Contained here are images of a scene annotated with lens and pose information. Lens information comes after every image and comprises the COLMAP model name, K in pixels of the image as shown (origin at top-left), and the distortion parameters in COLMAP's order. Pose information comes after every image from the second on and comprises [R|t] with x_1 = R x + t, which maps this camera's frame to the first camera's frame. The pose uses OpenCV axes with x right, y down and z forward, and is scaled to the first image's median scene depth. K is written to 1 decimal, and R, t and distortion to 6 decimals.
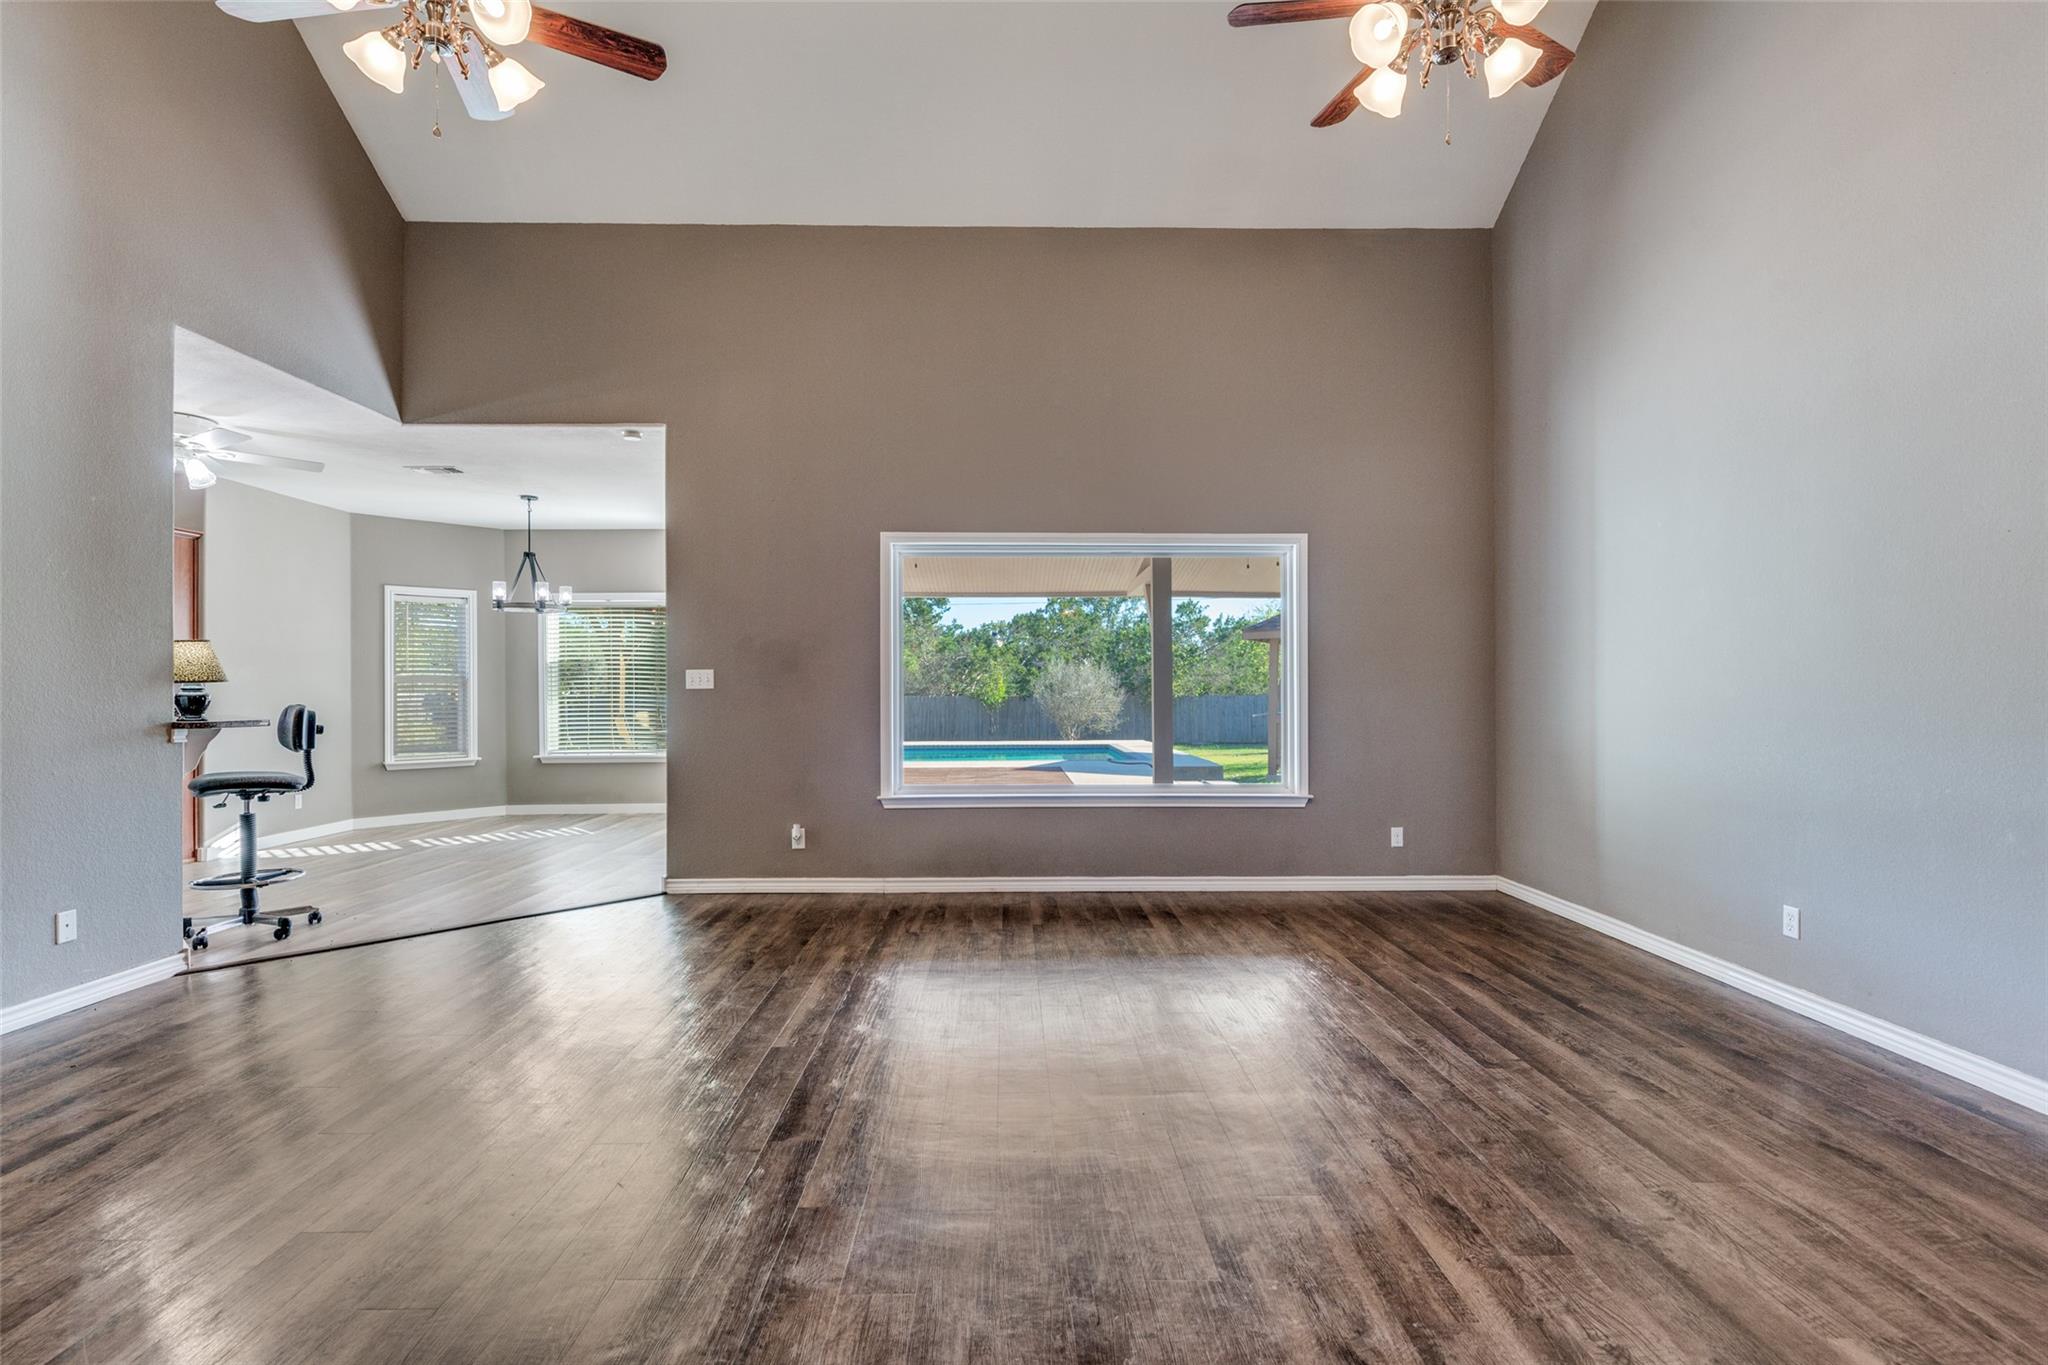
lens RADIAL K [[927.1, 0, 1032.7], [0, 927.1, 682.8], [0, 0, 1]] dist [0.004439, -0.003166]
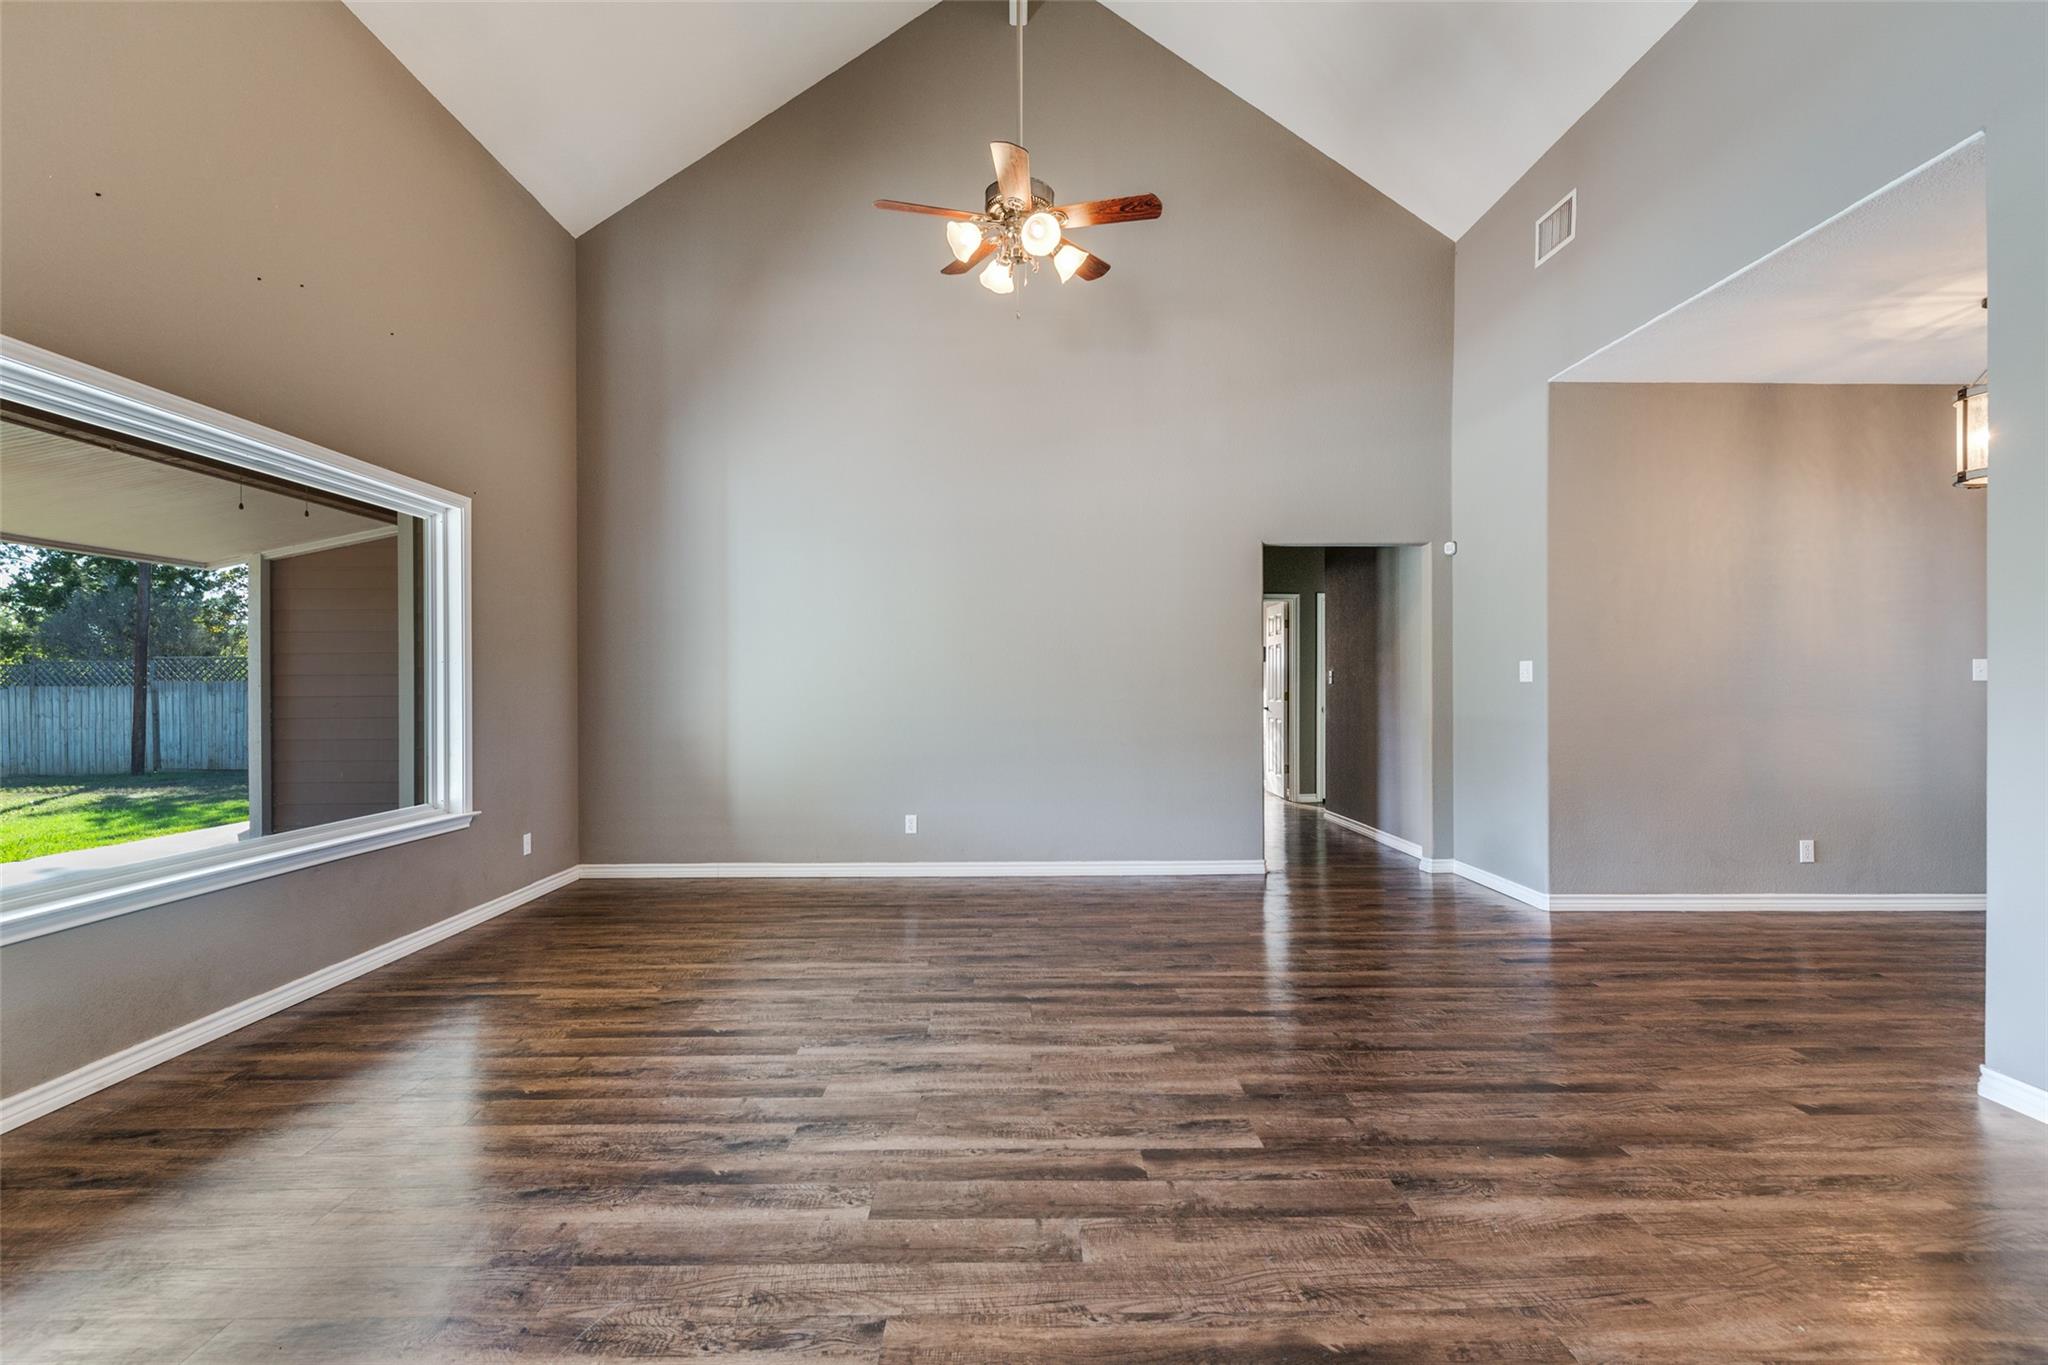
lens RADIAL K [[927.1, 0, 1024.3], [0, 927.1, 682.8], [0, 0, 1]] dist [0.004439, -0.003166]
pose [[0.021361, 0.001815, 0.999770, -0.769332], [-0.003414, 0.999993, -0.001743, 0.006279], [-0.999766, -0.003376, 0.021367, 0.710765]]
